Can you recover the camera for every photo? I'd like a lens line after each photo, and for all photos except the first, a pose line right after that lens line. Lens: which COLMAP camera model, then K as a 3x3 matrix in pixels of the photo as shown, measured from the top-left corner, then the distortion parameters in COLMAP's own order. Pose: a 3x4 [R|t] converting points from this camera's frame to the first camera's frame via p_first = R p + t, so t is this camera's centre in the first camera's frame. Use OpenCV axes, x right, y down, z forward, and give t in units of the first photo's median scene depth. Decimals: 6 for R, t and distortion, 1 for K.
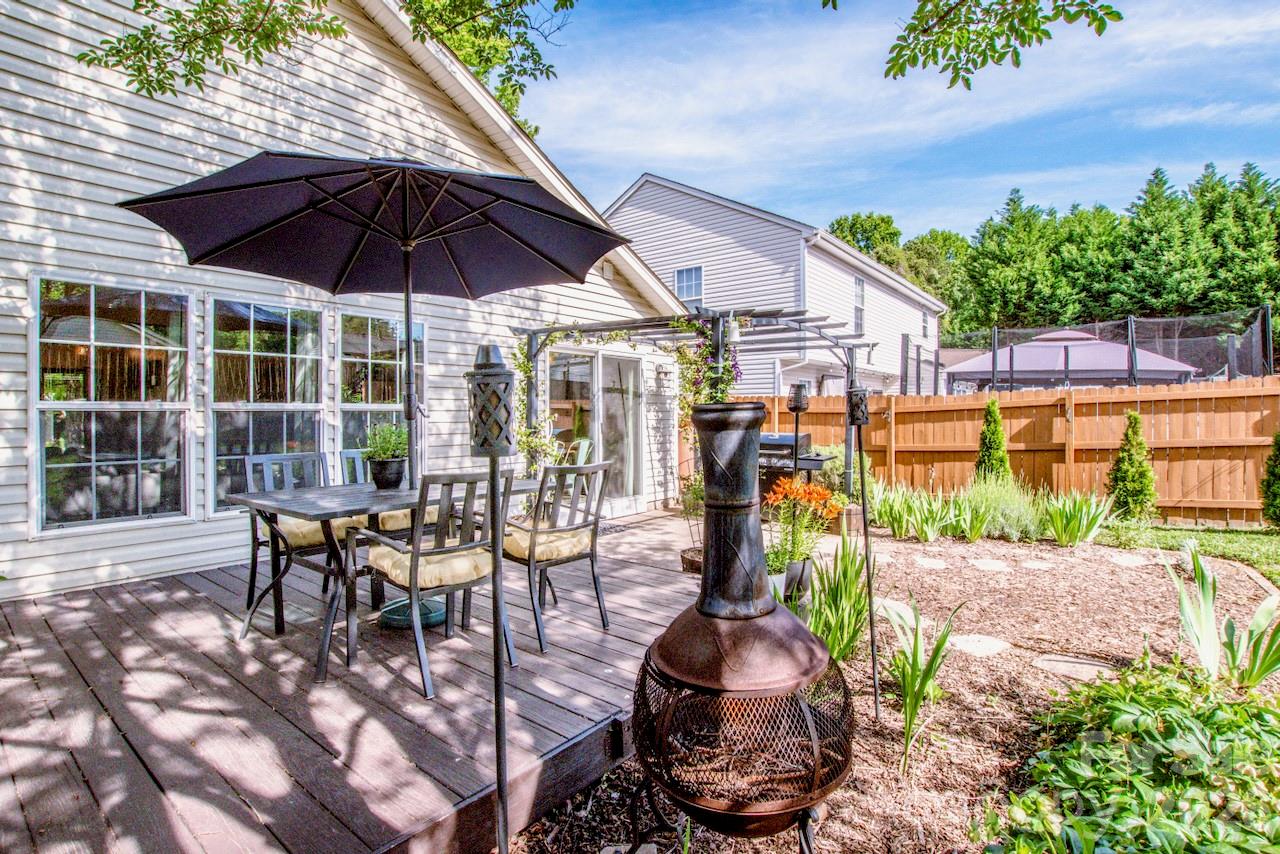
lens RADIAL K [[596.3, 0, 643.8], [0, 596.3, 413.3], [0, 0, 1]] dist [-0.026742, -0.000265]
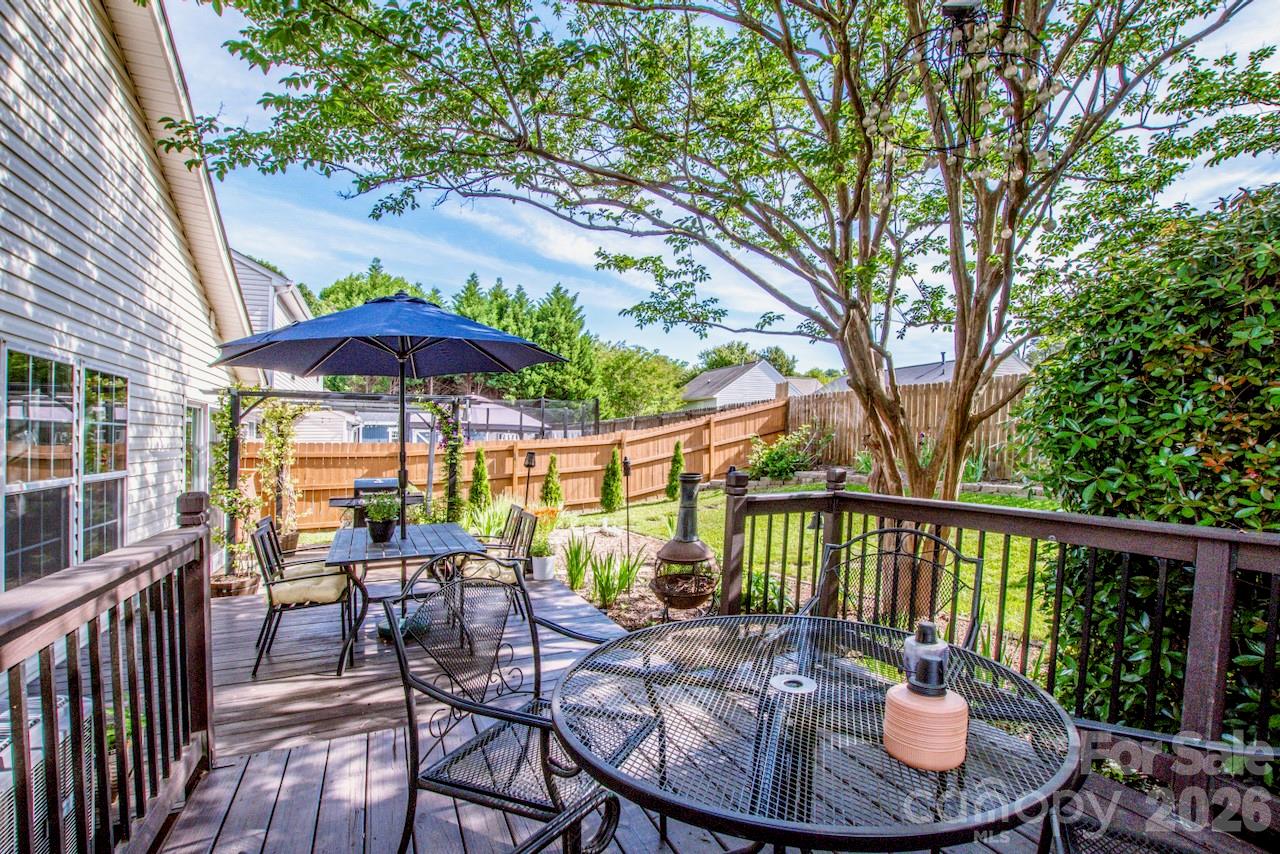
lens RADIAL K [[581.5, 0, 645.7], [0, 581.5, 429.5], [0, 0, 1]] dist [-0.036094, 0.000543]
pose [[0.456072, 0.011667, 0.889866, -0.192036], [0.008619, 0.999809, -0.017525, -0.013489], [-0.889901, 0.015662, 0.455885, -0.015684]]
